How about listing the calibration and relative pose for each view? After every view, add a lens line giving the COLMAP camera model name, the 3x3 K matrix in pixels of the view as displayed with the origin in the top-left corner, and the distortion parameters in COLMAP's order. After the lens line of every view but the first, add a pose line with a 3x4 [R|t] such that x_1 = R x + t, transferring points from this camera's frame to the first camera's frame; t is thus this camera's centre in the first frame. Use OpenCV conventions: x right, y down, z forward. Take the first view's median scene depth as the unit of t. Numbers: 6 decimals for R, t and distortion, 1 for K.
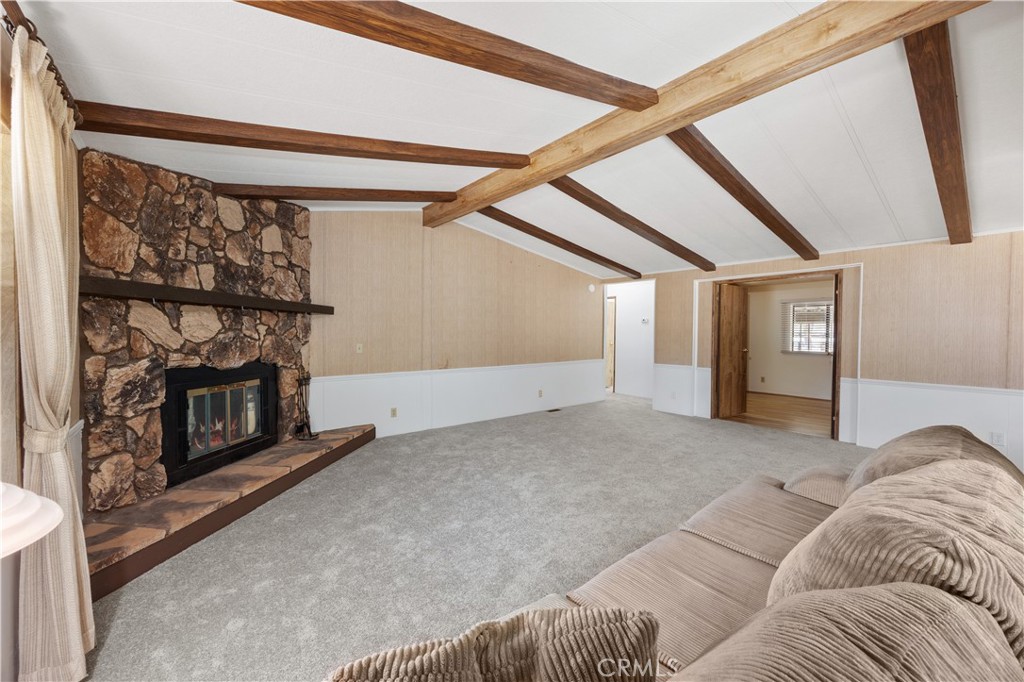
lens RADIAL K [[400.6, 0, 514.4], [0, 400.6, 341.8], [0, 0, 1]] dist [-0.004364, 0.000368]
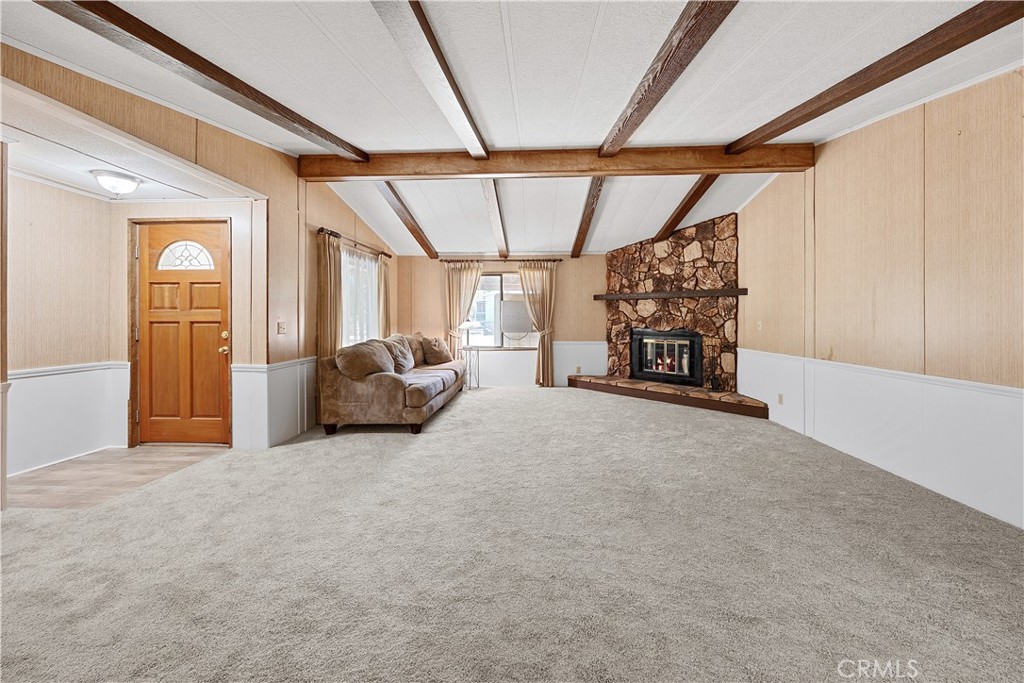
lens RADIAL K [[400.6, 0, 521.5], [0, 400.6, 321.2], [0, 0, 1]] dist [-0.004364, 0.000368]
pose [[-0.661024, 0.002877, -0.750359, 1.195622], [-0.018164, 0.999638, 0.019834, -0.006292], [0.750145, 0.026740, -0.660732, 1.833257]]
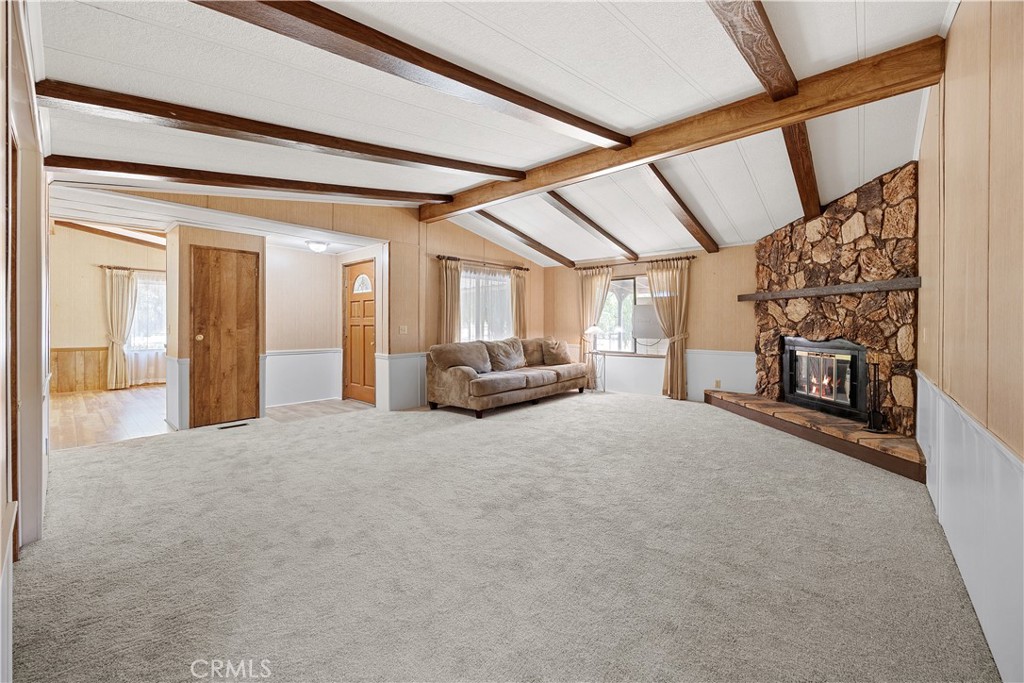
lens RADIAL K [[400.6, 0, 516.0], [0, 400.6, 328.9], [0, 0, 1]] dist [-0.004364, 0.000368]
pose [[-0.984655, -0.000511, -0.174512, 0.582161], [-0.006939, 0.999319, 0.036230, -0.019646], [0.174375, 0.036885, -0.983988, 2.291287]]
